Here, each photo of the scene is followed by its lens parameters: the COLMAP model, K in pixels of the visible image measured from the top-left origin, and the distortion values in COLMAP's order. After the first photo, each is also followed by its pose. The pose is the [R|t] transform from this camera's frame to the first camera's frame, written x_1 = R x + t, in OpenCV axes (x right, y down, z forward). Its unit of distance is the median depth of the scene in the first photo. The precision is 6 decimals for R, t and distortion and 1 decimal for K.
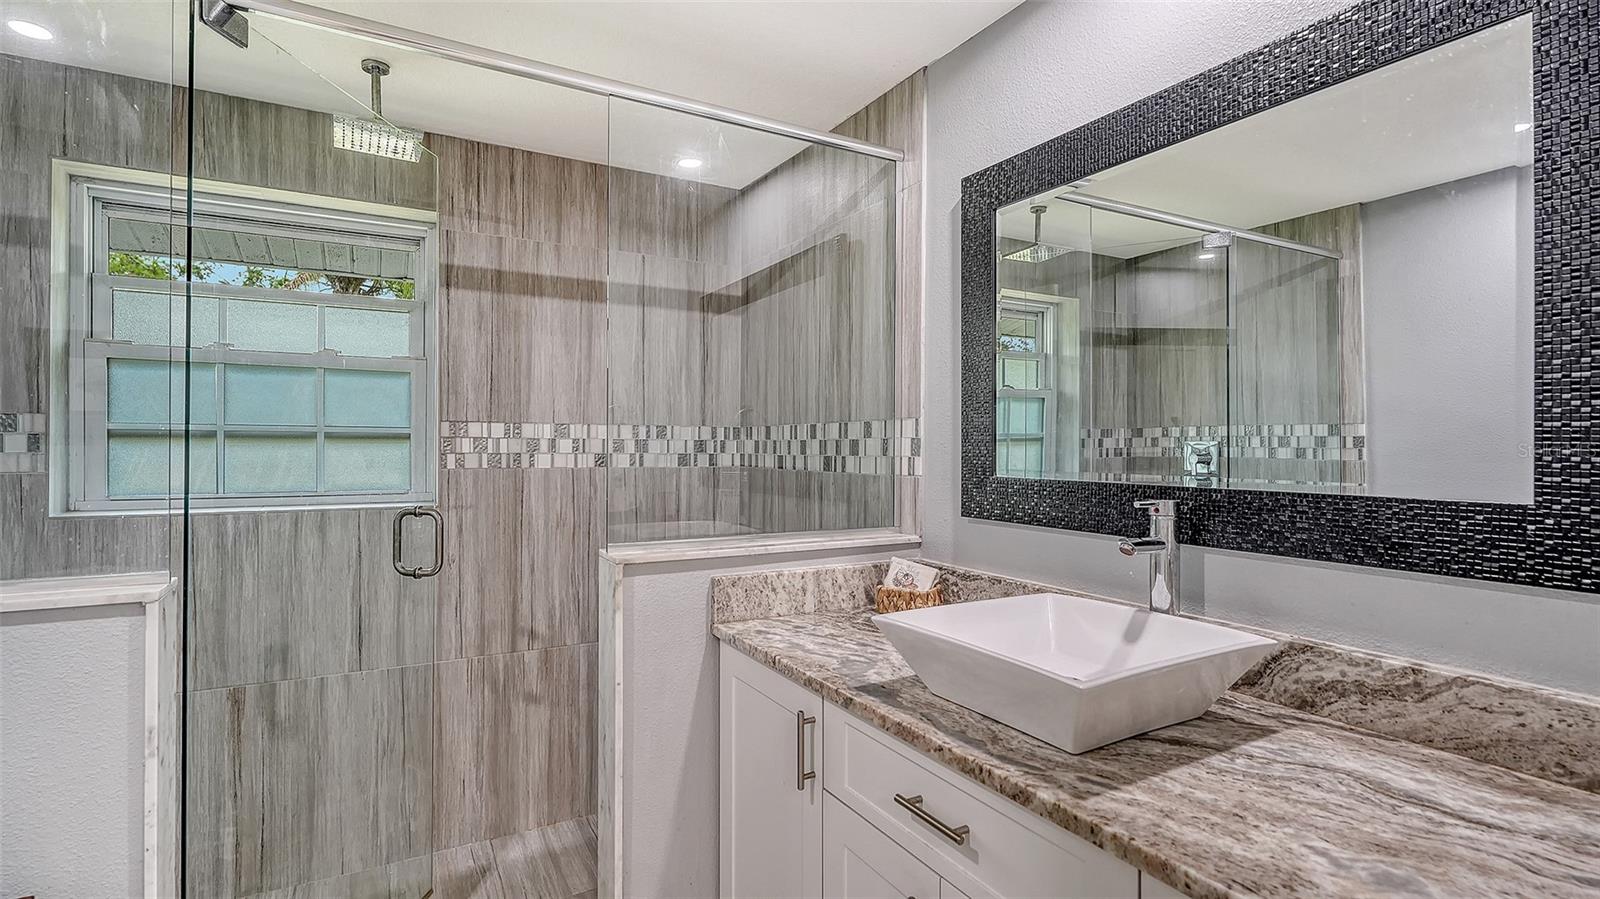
lens RADIAL K [[762.1, 0, 792.4], [0, 762.1, 452.1], [0, 0, 1]] dist [0.002200, -0.001726]
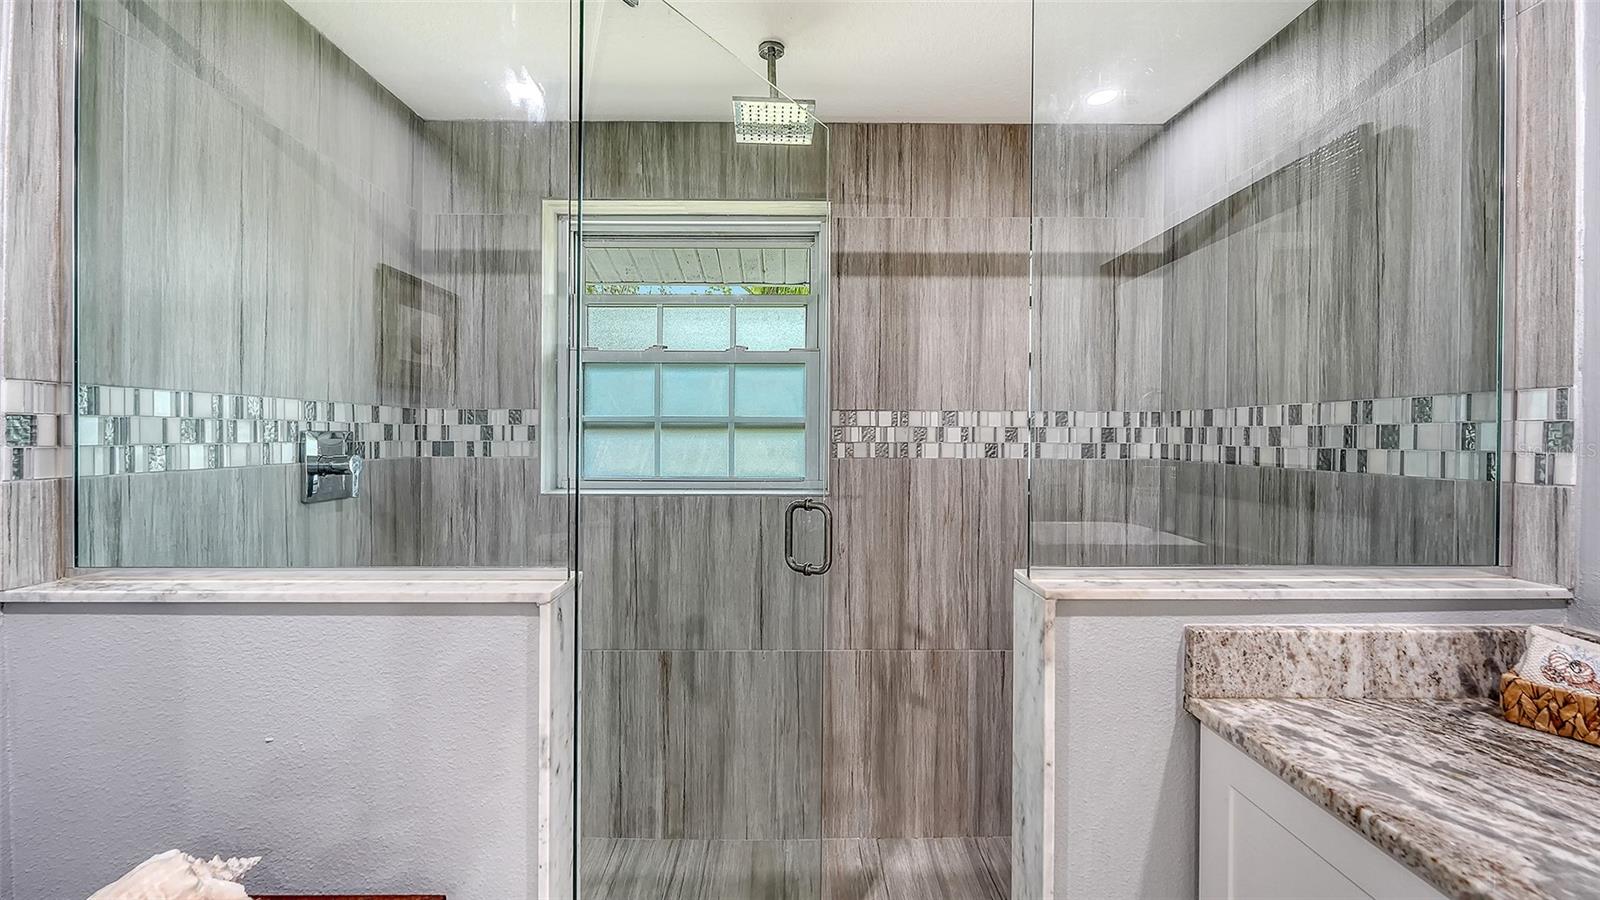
lens RADIAL K [[651.0, 0, 795.9], [0, 651.0, 442.4], [0, 0, 1]] dist [0.002063, -0.000001]
pose [[0.879493, 0.004172, -0.475894, -0.102344], [-0.002122, 0.999986, 0.004844, -0.002701], [0.475907, -0.003250, 0.879489, 0.240723]]
